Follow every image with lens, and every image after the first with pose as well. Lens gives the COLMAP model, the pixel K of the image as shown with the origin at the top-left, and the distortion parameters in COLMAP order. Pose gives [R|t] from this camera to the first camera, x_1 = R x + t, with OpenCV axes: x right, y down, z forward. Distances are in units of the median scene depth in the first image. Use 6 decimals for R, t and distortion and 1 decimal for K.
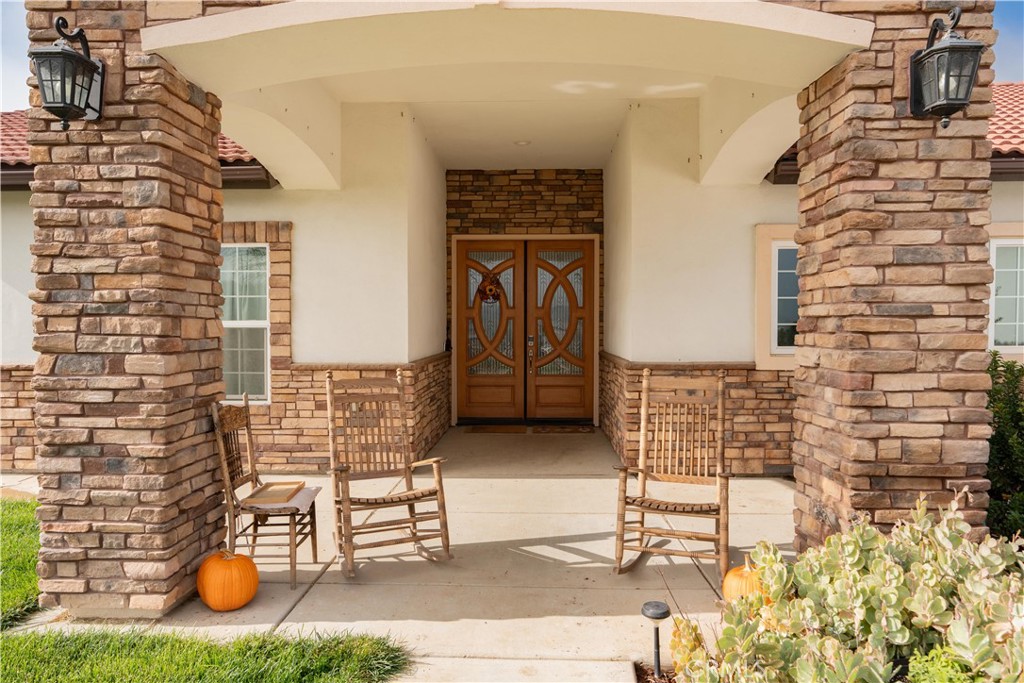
lens RADIAL K [[675.5, 0, 513.8], [0, 675.5, 342.6], [0, 0, 1]] dist [0.001388, -0.000056]
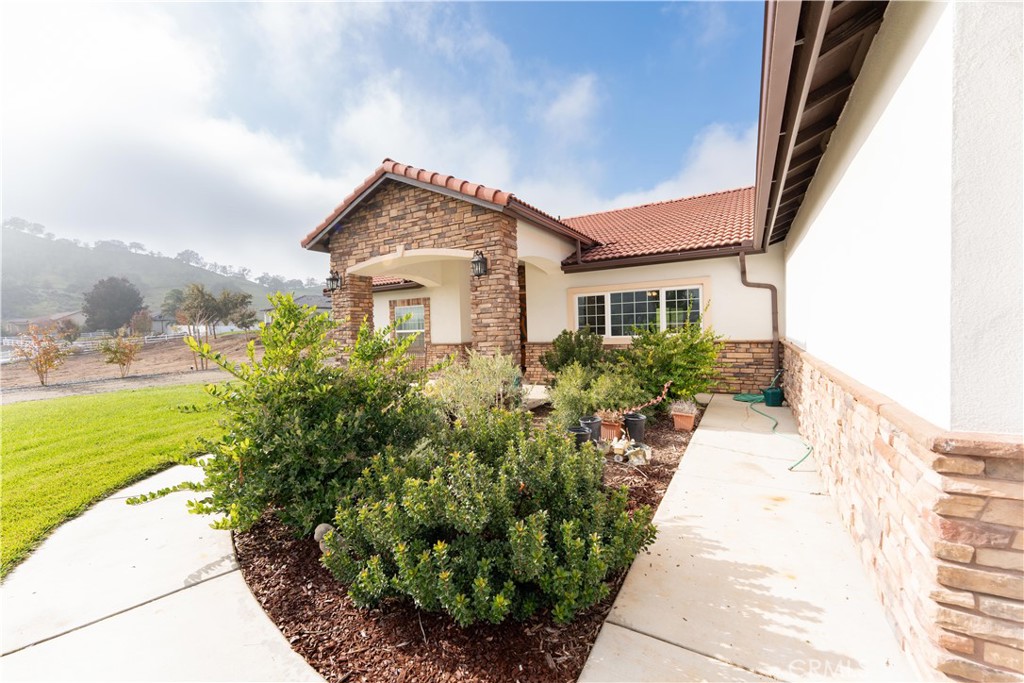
lens RADIAL K [[408.7, 0, 514.3], [0, 408.7, 341.3], [0, 0, 1]] dist [-0.003683, -0.000227]
pose [[0.882483, -0.008949, -0.470259, 1.730293], [0.013422, 0.999891, 0.006159, 0.029041], [0.470153, -0.011747, 0.882507, -0.908931]]
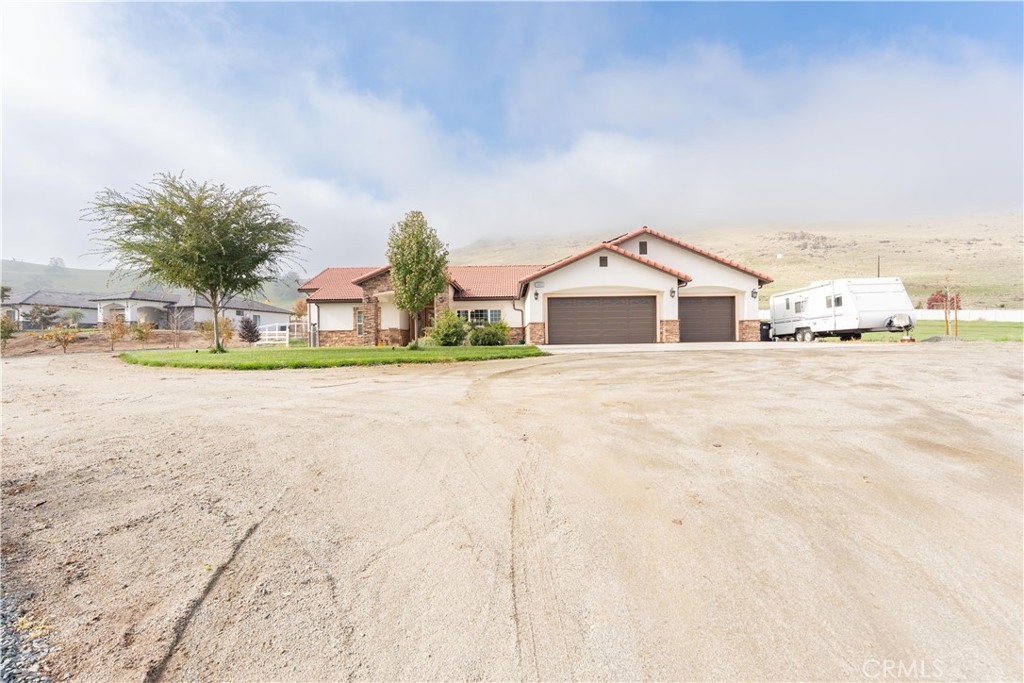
lens RADIAL K [[472.3, 0, 506.1], [0, 472.3, 345.5], [0, 0, 1]] dist [-0.000857, -0.000055]
pose [[0.999407, -0.012973, 0.031903, 1.367259], [0.013766, 0.999598, -0.024774, 0.599252], [-0.031569, 0.025198, 0.999184, -6.737966]]
